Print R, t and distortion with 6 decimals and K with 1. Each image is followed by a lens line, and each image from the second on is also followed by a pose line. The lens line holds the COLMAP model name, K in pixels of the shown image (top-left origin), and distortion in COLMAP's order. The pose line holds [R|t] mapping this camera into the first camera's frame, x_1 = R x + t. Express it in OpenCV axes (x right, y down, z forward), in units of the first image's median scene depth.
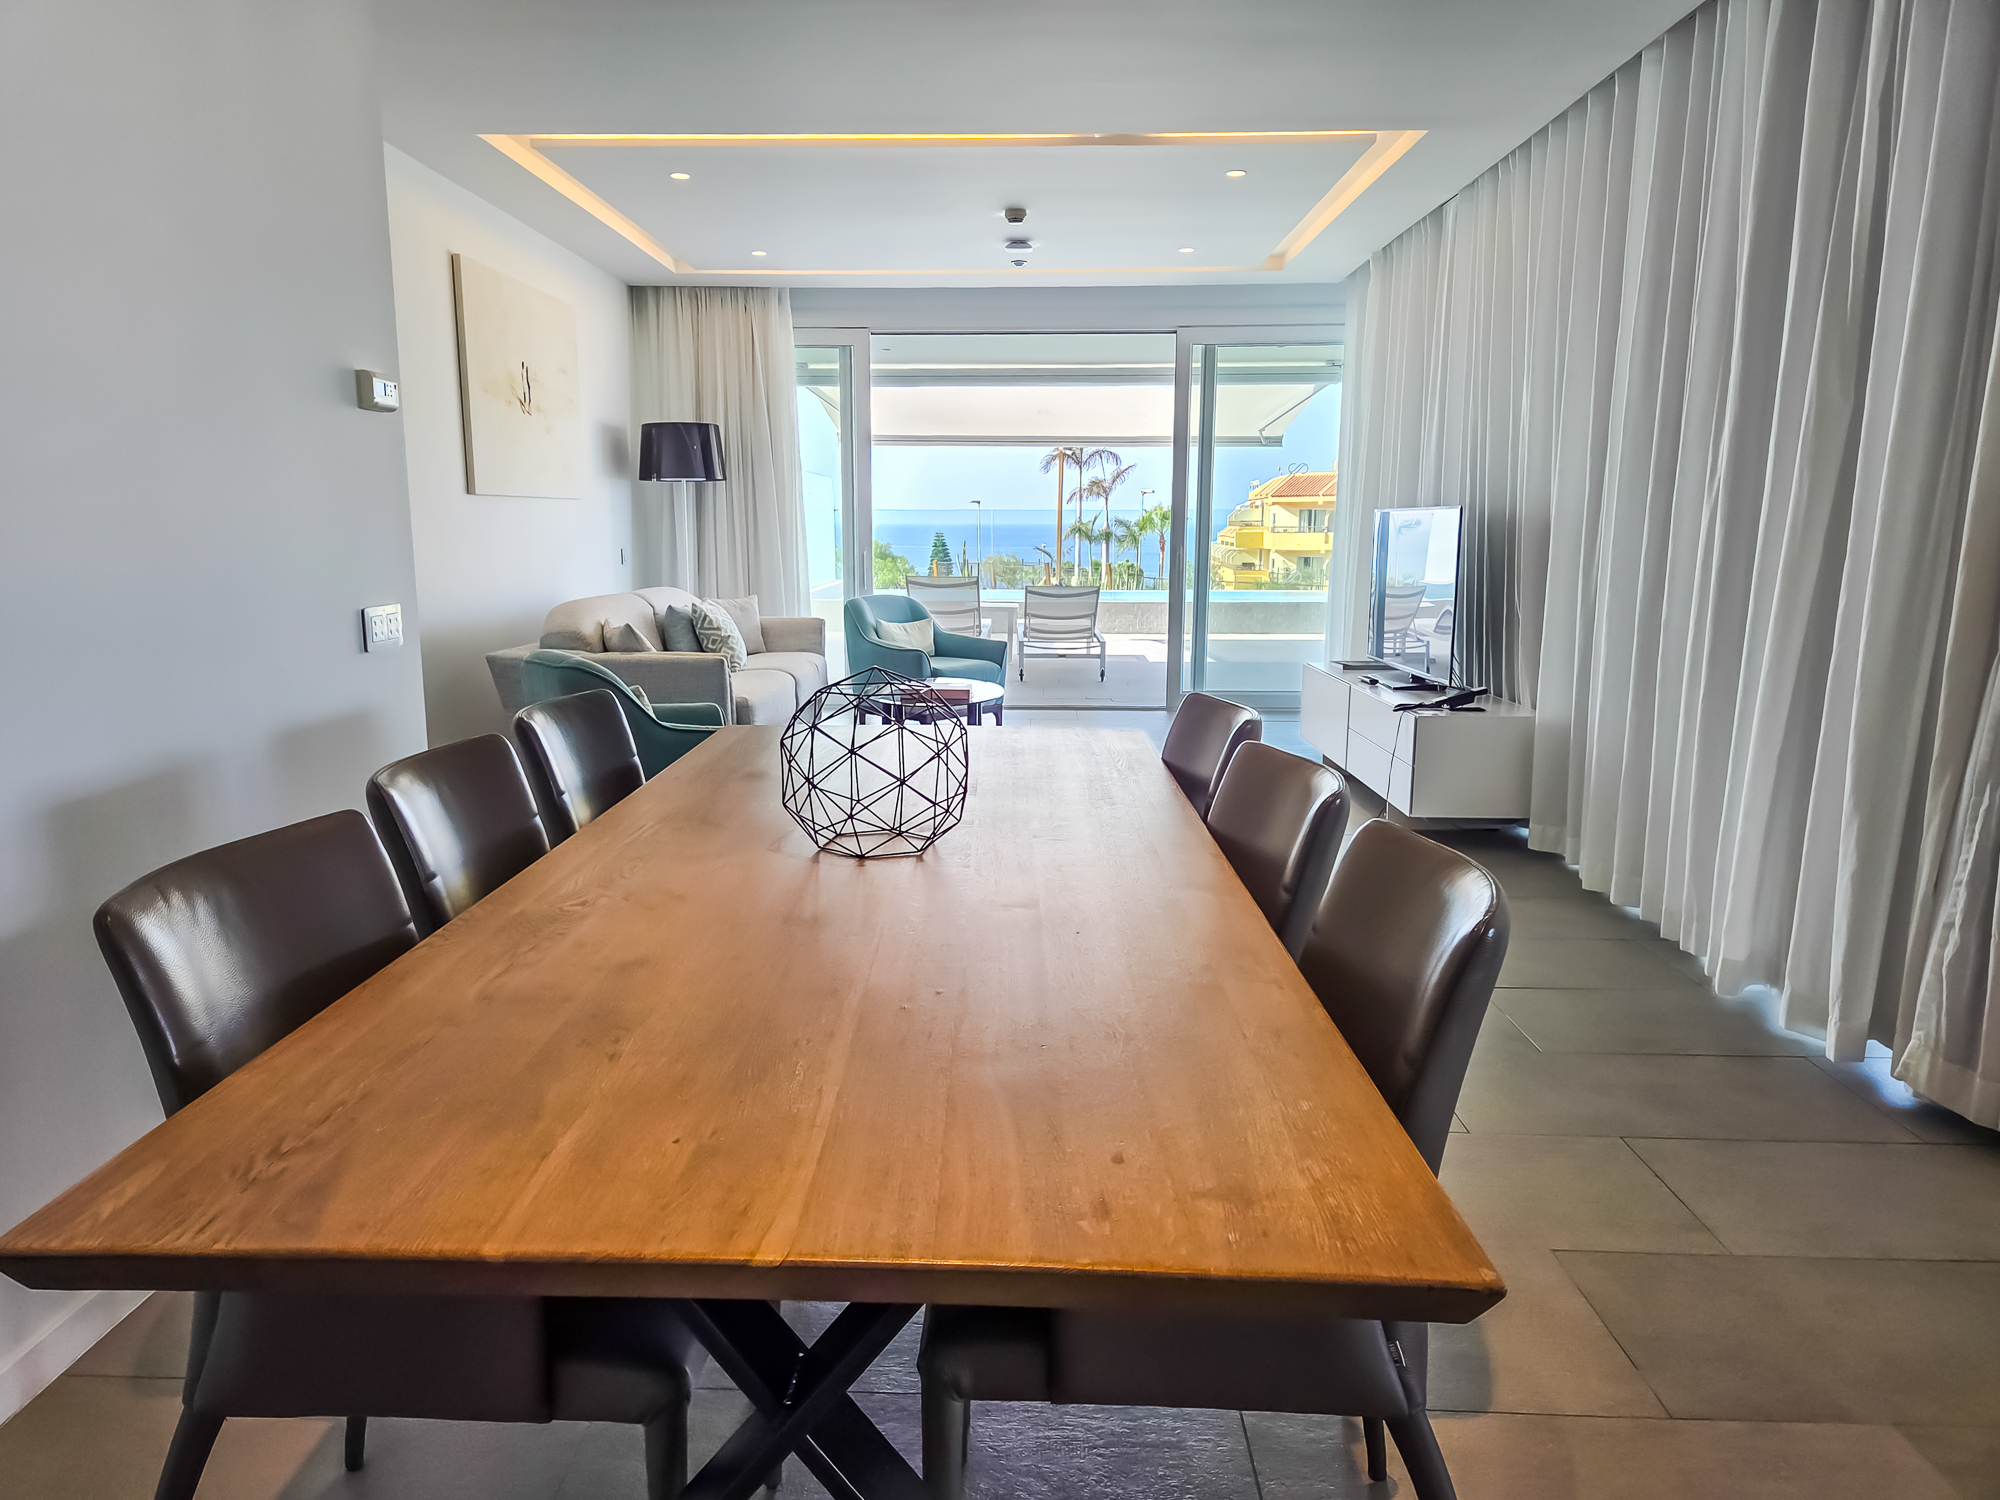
lens RADIAL K [[1369.4, 0, 1002.7], [0, 1369.4, 764.9], [0, 0, 1]] dist [0.040902, -0.001041]
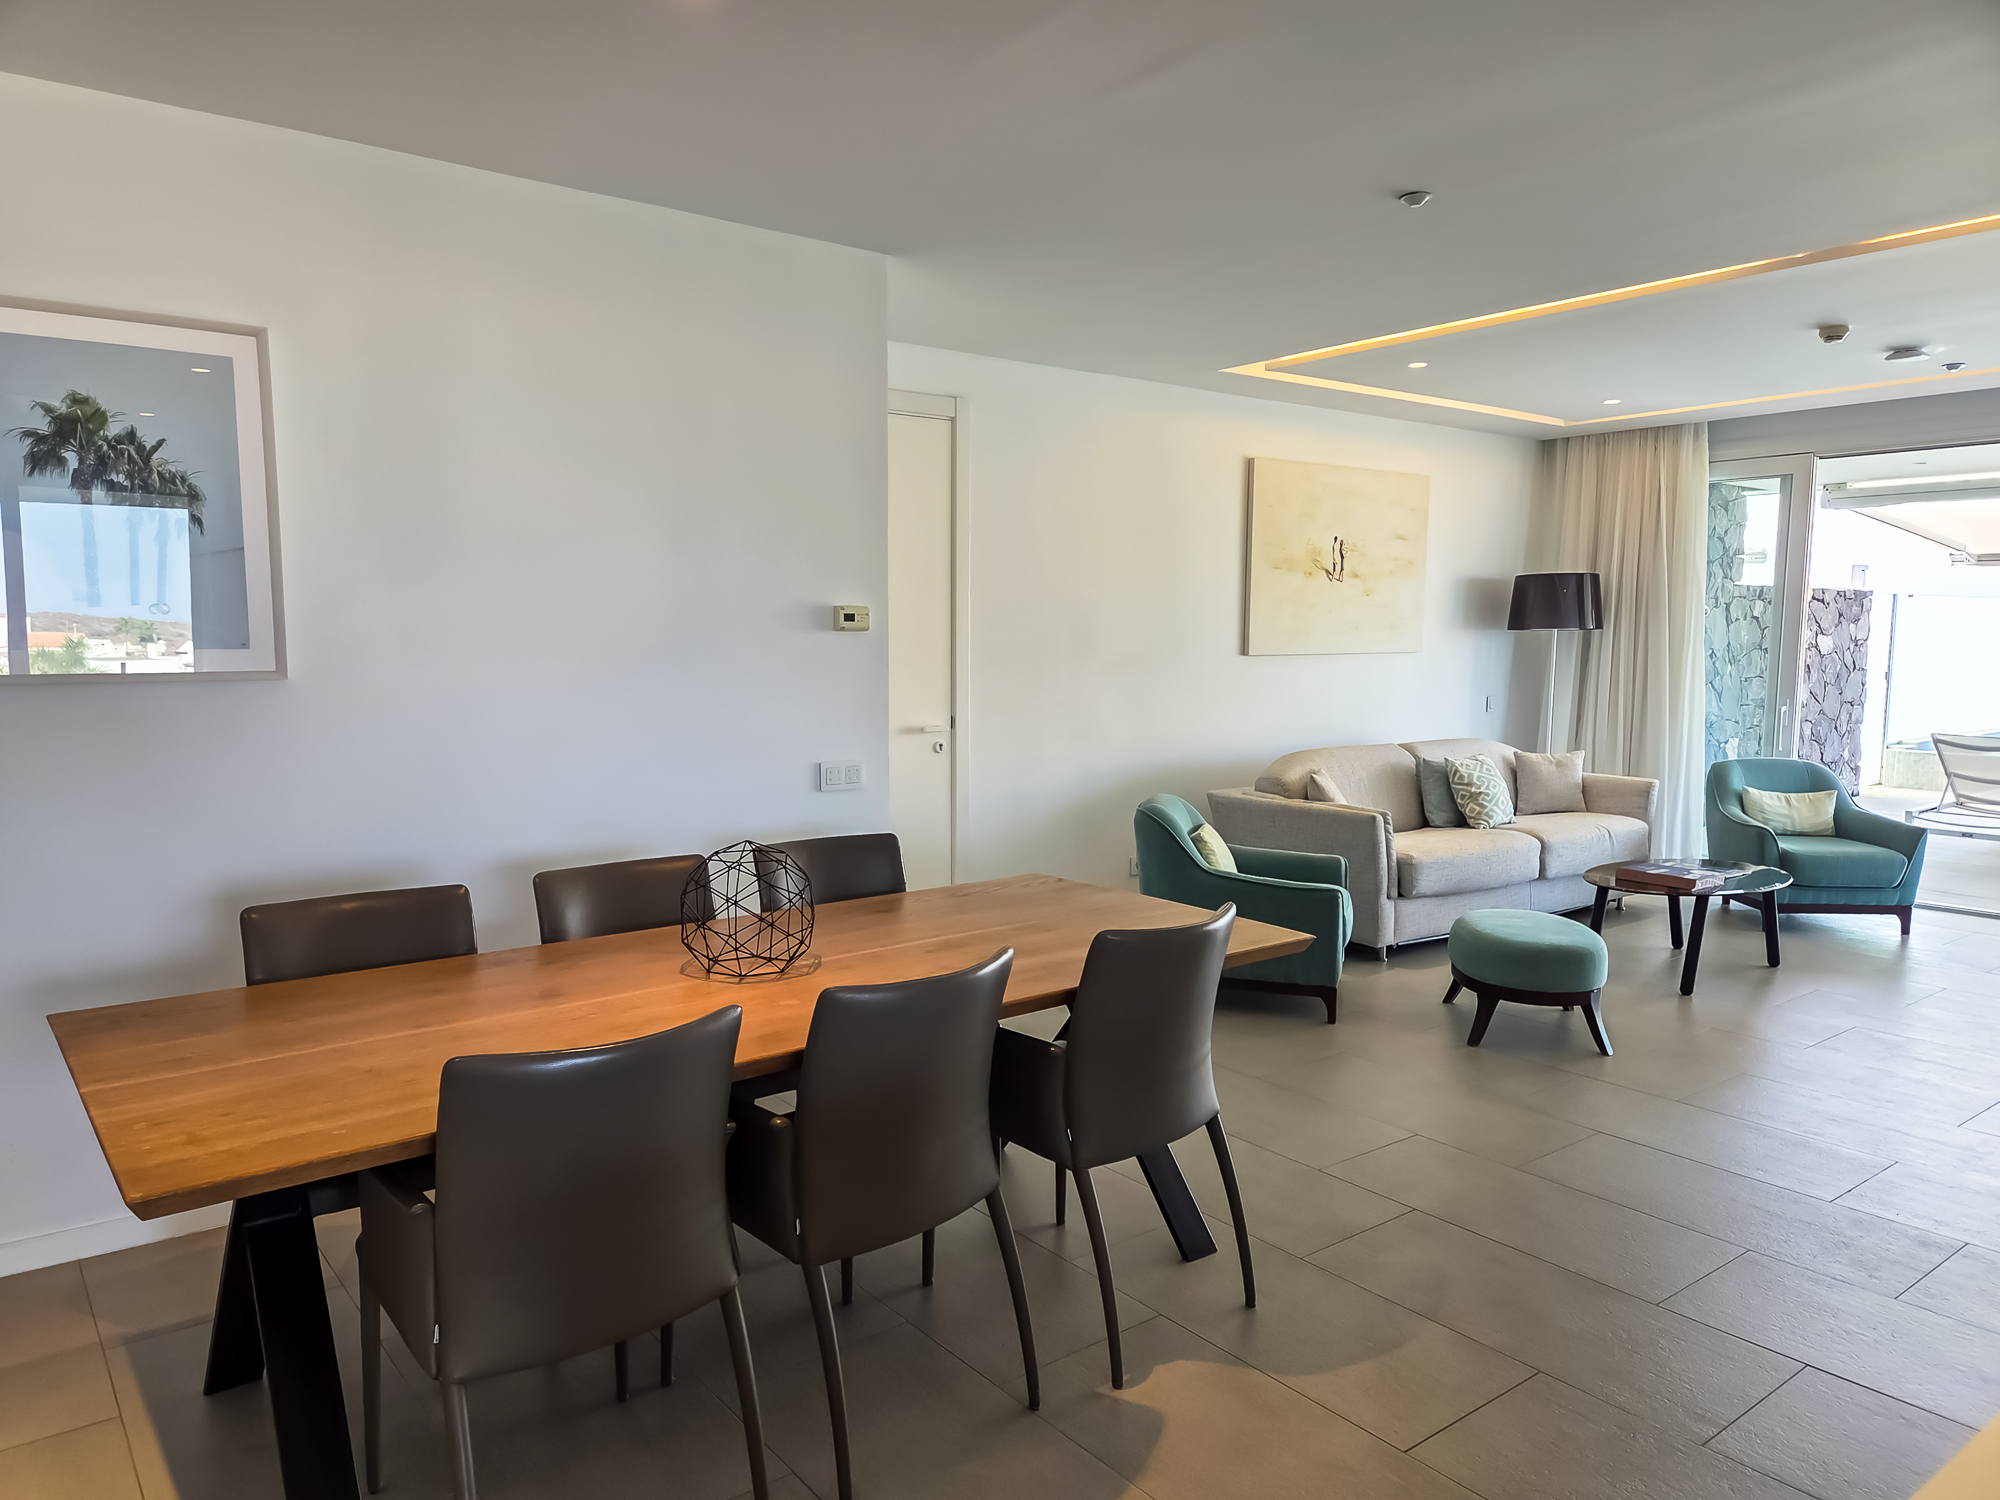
lens RADIAL K [[1390.3, 0, 1000.0], [0, 1390.3, 750.0], [0, 0, 1]] dist [0.054159, -0.057754]
pose [[0.630878, 0.062542, -0.773357, 0.315515], [-0.134164, 0.990525, -0.029342, -0.041637], [0.764194, 0.122268, 0.633292, 0.076119]]
